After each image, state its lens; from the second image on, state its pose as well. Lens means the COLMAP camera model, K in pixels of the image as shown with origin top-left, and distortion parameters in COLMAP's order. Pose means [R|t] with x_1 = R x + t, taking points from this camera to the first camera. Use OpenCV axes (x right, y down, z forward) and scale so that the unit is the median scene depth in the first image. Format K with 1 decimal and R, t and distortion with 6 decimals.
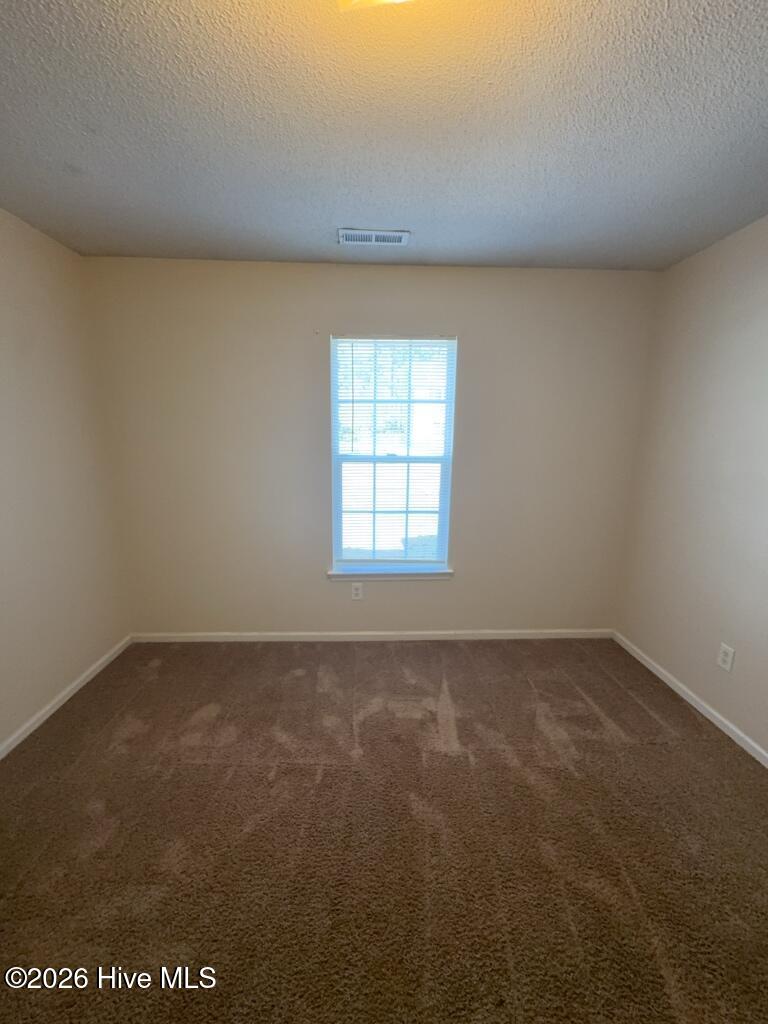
lens RADIAL K [[406.5, 0, 384.0], [0, 406.5, 512.0], [0, 0, 1]] dist [0.000381, 0.000064]
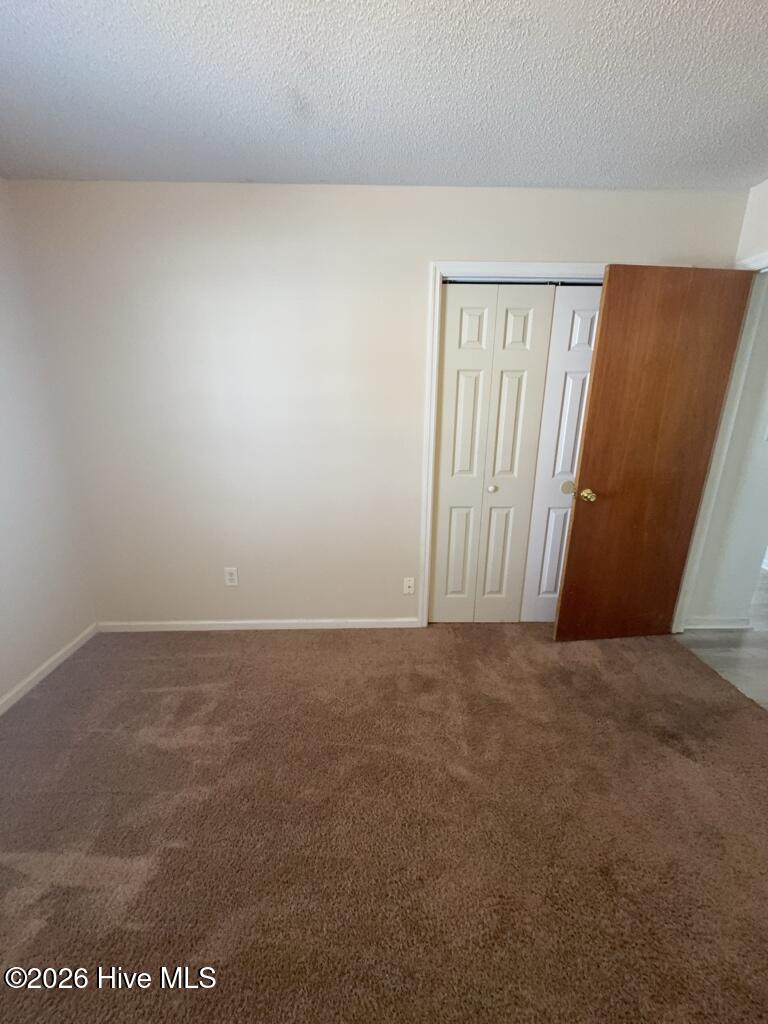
lens RADIAL K [[406.5, 0, 384.0], [0, 406.5, 512.0], [0, 0, 1]] dist [0.000381, 0.000064]
pose [[0.011684, -0.283808, 0.958810, -0.283410], [0.190530, 0.941940, 0.276492, -0.081975], [-0.981612, 0.179452, 0.065080, 0.428032]]
